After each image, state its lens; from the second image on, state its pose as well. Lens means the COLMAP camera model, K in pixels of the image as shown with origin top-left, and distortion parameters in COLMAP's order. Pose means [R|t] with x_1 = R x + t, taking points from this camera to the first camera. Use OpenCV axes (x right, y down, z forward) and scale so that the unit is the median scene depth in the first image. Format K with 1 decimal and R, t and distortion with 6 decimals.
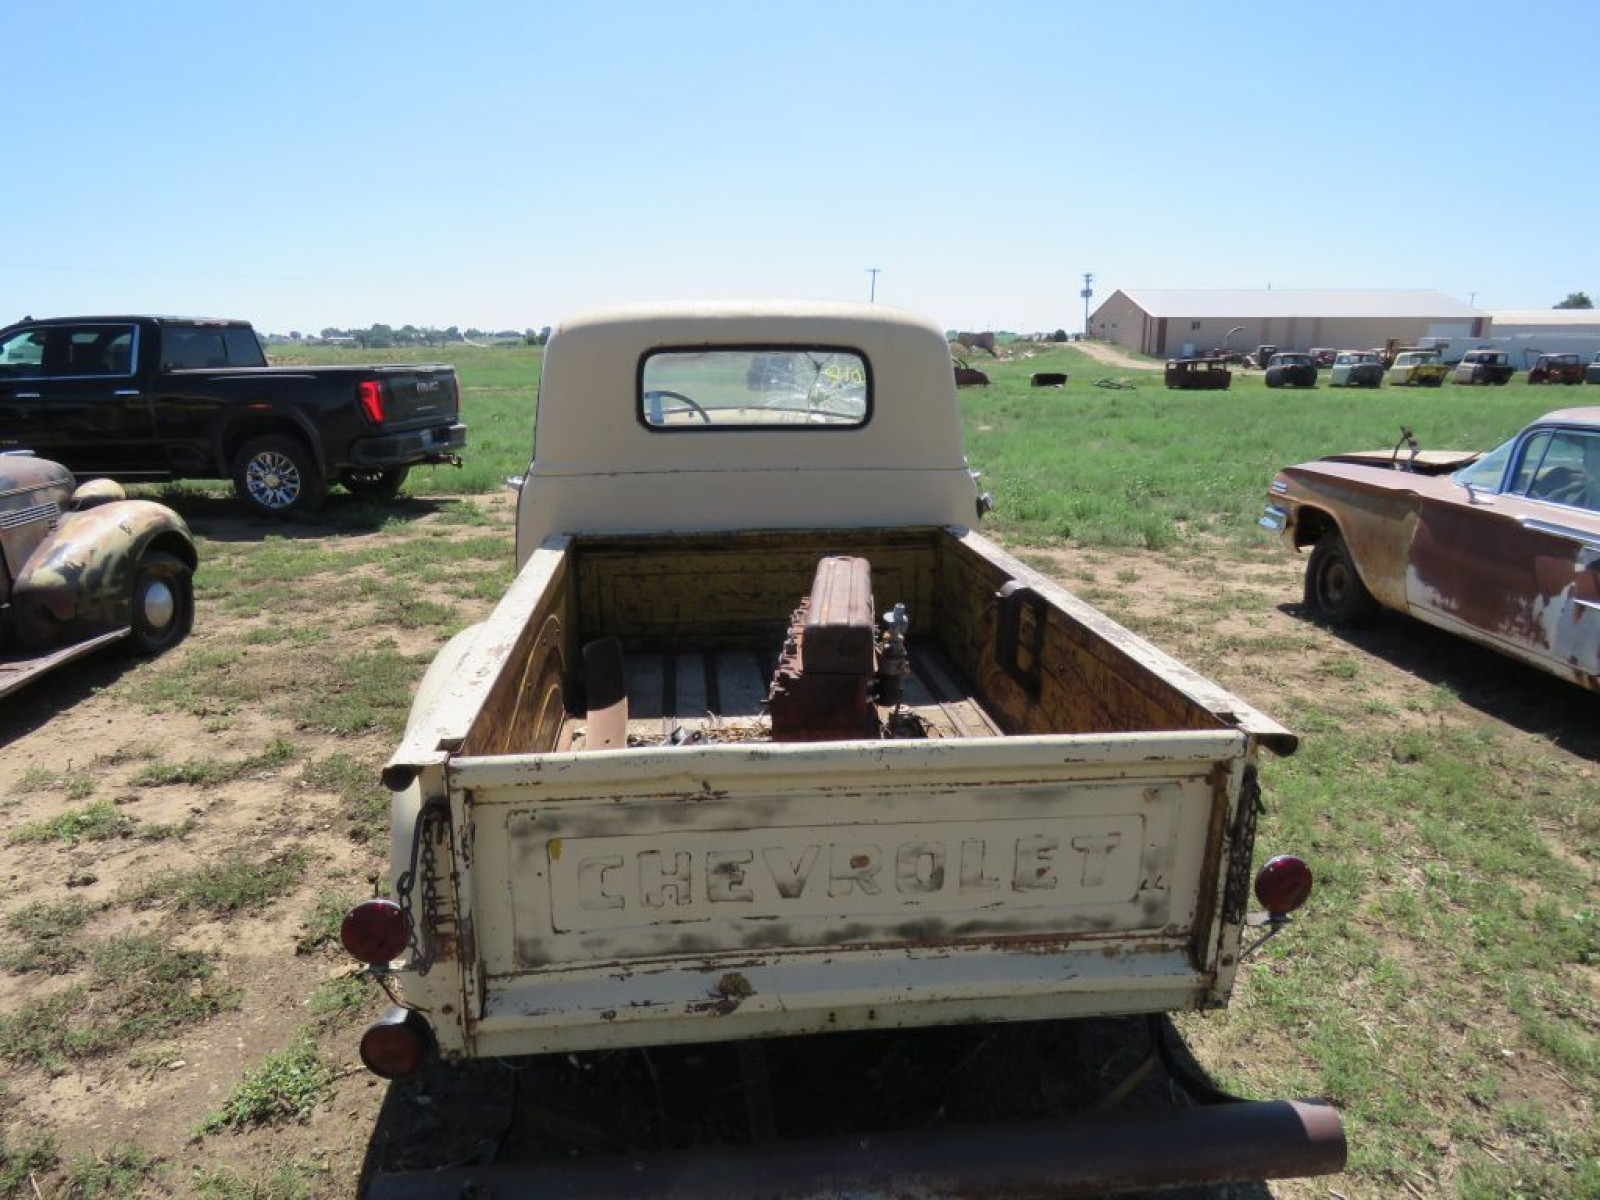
lens RADIAL K [[1024.0, 0, 799.7], [0, 1024.0, 597.9], [0, 0, 1]] dist [-0.000187, -0.008785]
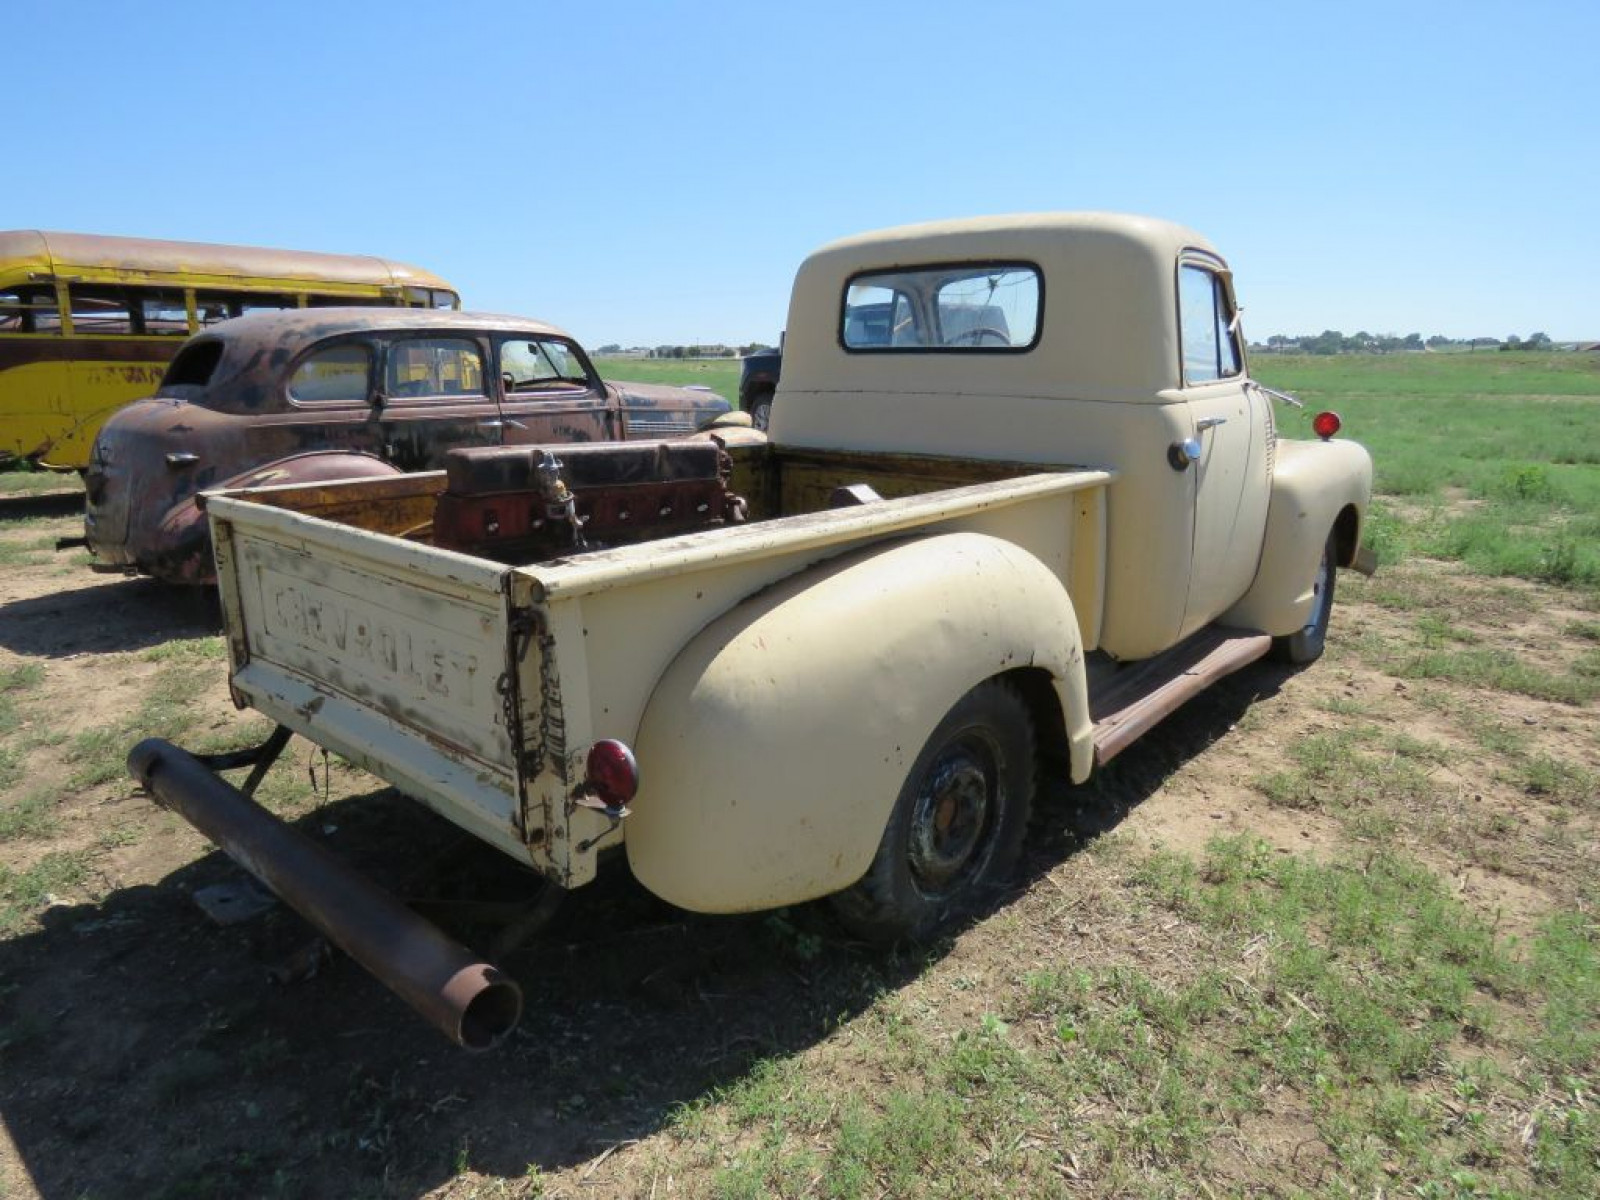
lens RADIAL K [[1024.0, 0, 813.5], [0, 1024.0, 608.6], [0, 0, 1]] dist [-0.000187, -0.008785]
pose [[0.676783, 0.181456, -0.713470, 0.791043], [-0.178801, 0.980644, 0.079799, 0.023032], [0.714140, 0.073563, 0.696127, 0.324986]]
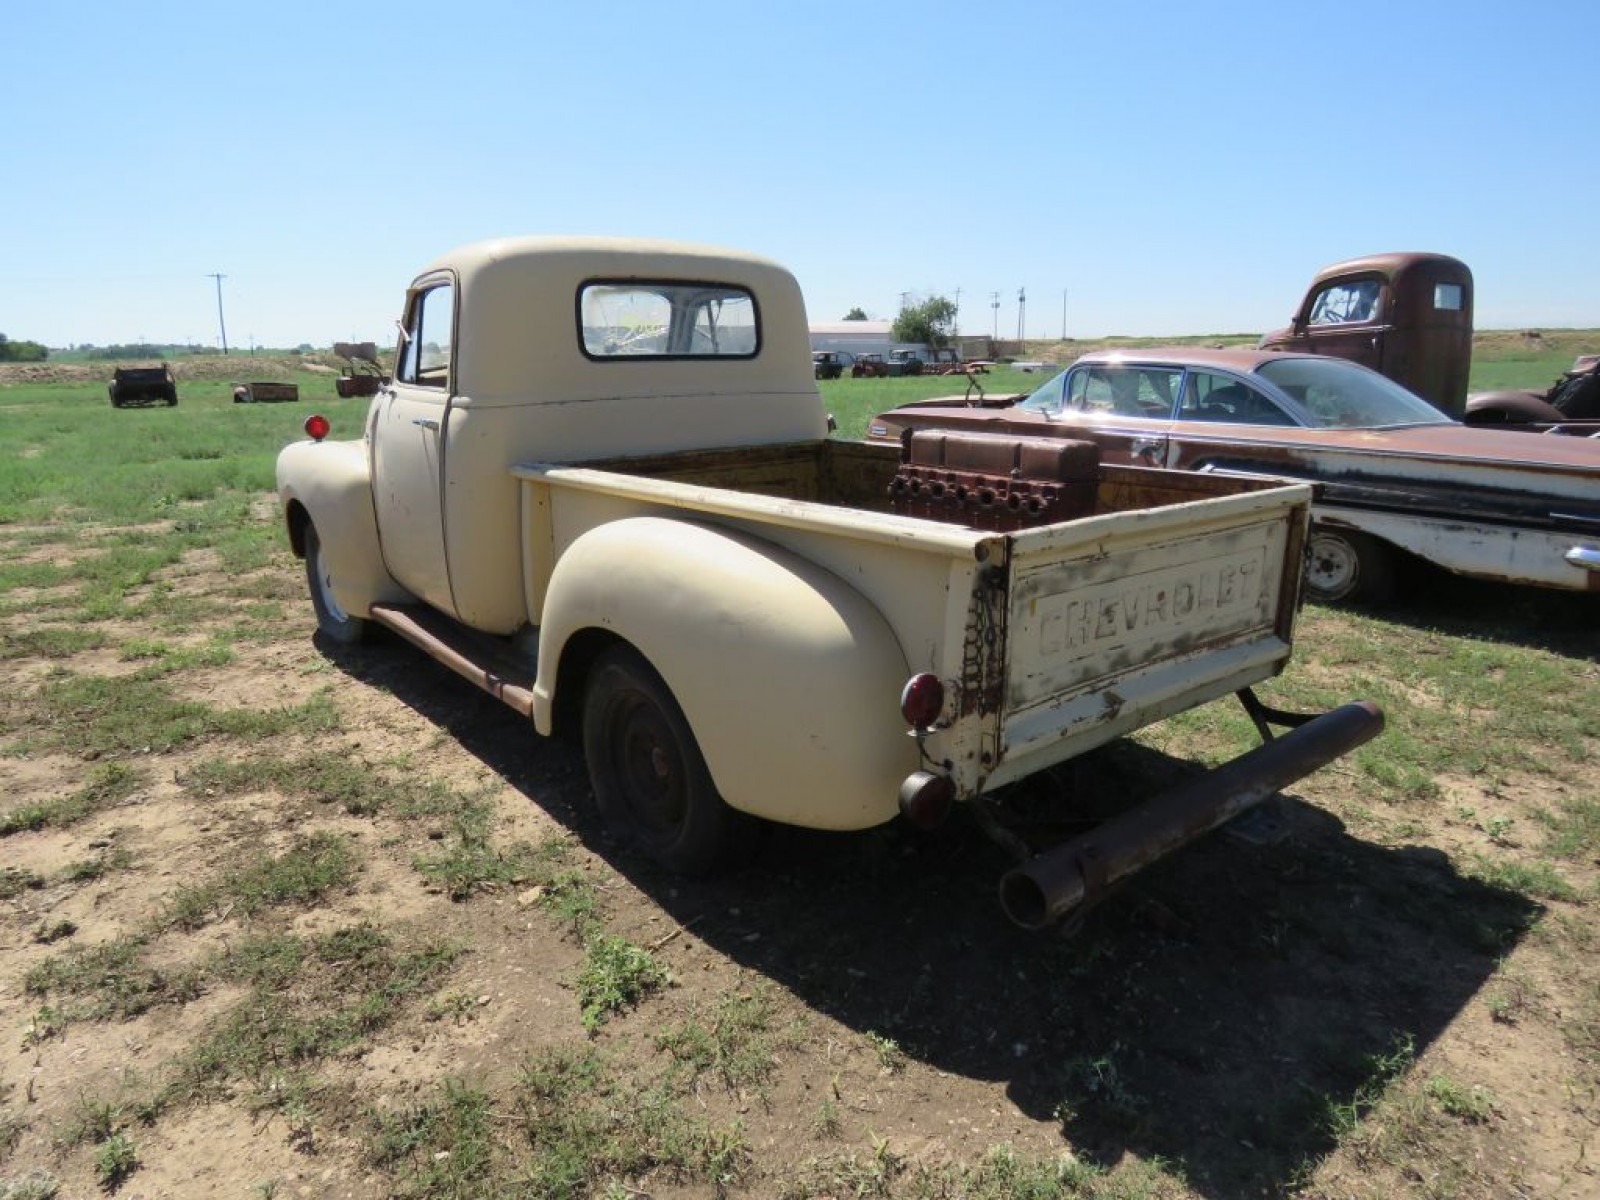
lens RADIAL K [[1024.0, 0, 792.2], [0, 1024.0, 588.7], [0, 0, 1]] dist [-0.000187, -0.008785]
pose [[0.841045, -0.130310, 0.525036, -0.685059], [0.139414, 0.989981, 0.022382, 0.087740], [-0.522692, 0.054373, 0.850786, 0.033005]]
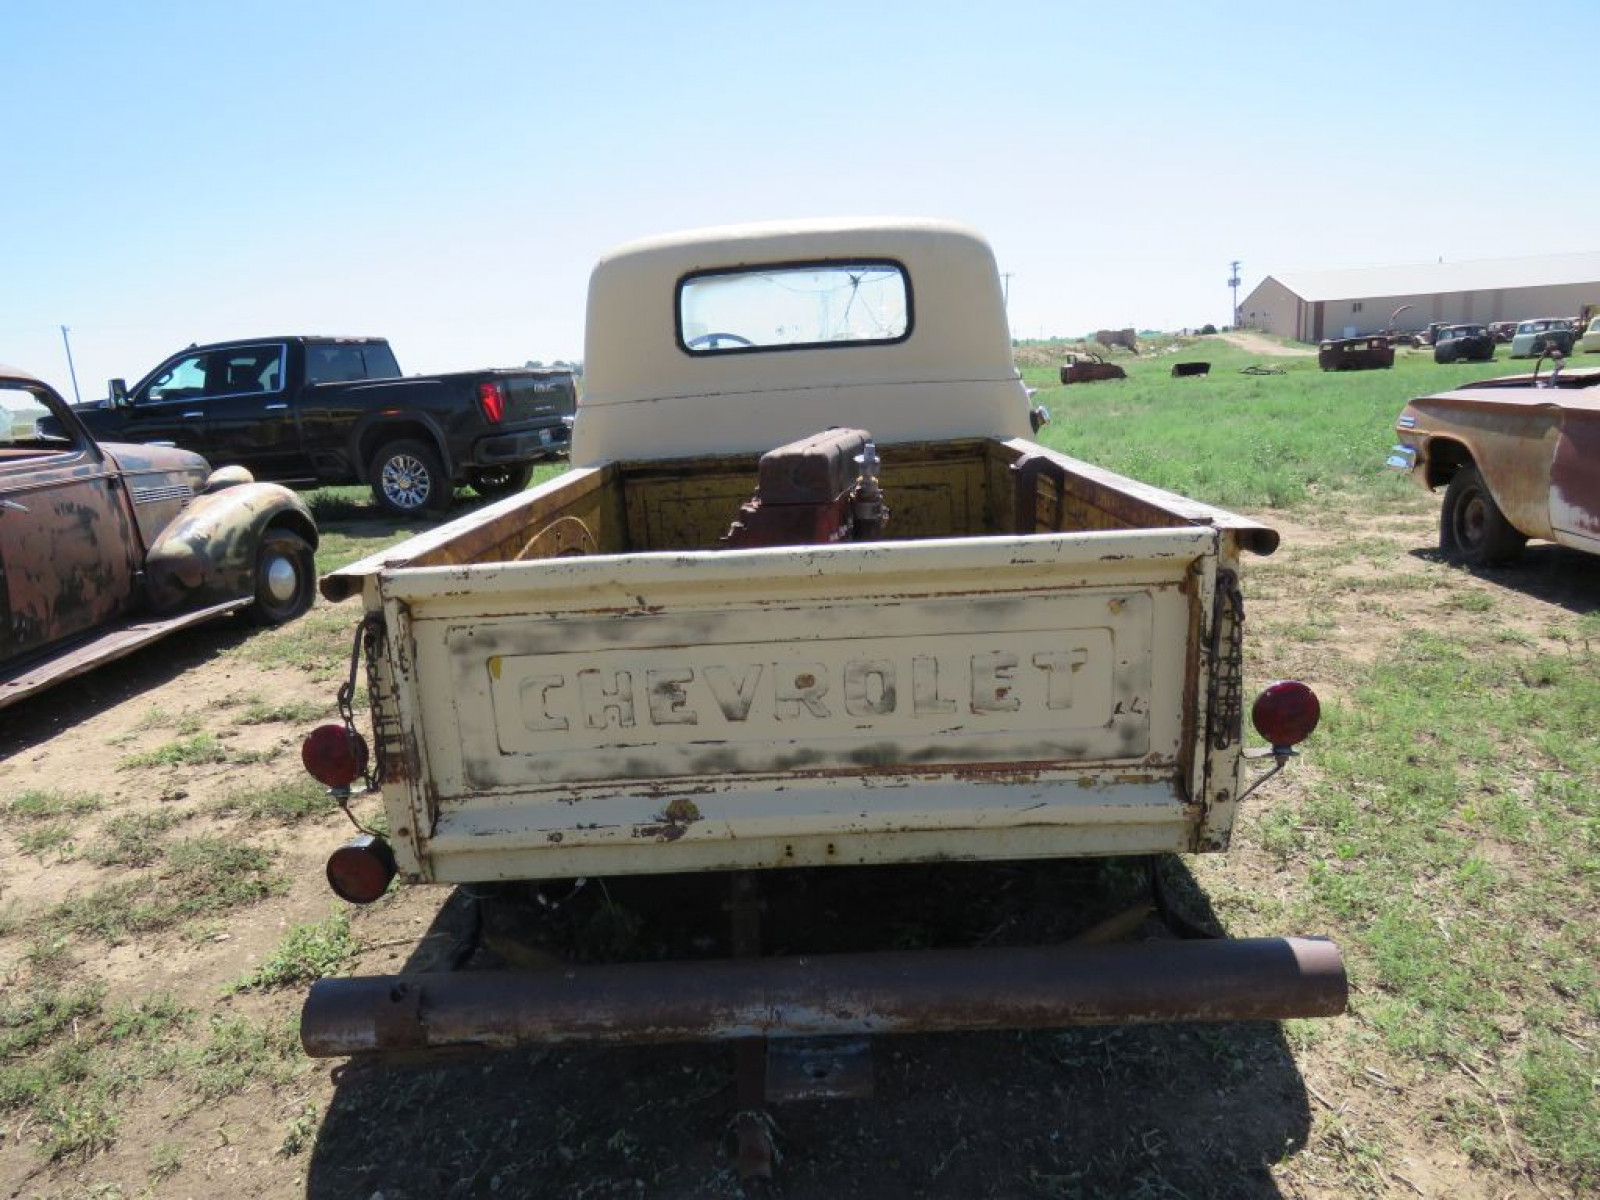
lens RADIAL K [[1024.0, 0, 801.1], [0, 1024.0, 593.3], [0, 0, 1]] dist [-0.000187, -0.008785]
pose [[0.990044, -0.031657, -0.137149, 0.115796], [0.029097, 0.999364, -0.020628, 0.118820], [0.137715, 0.016432, 0.990336, 0.026869]]
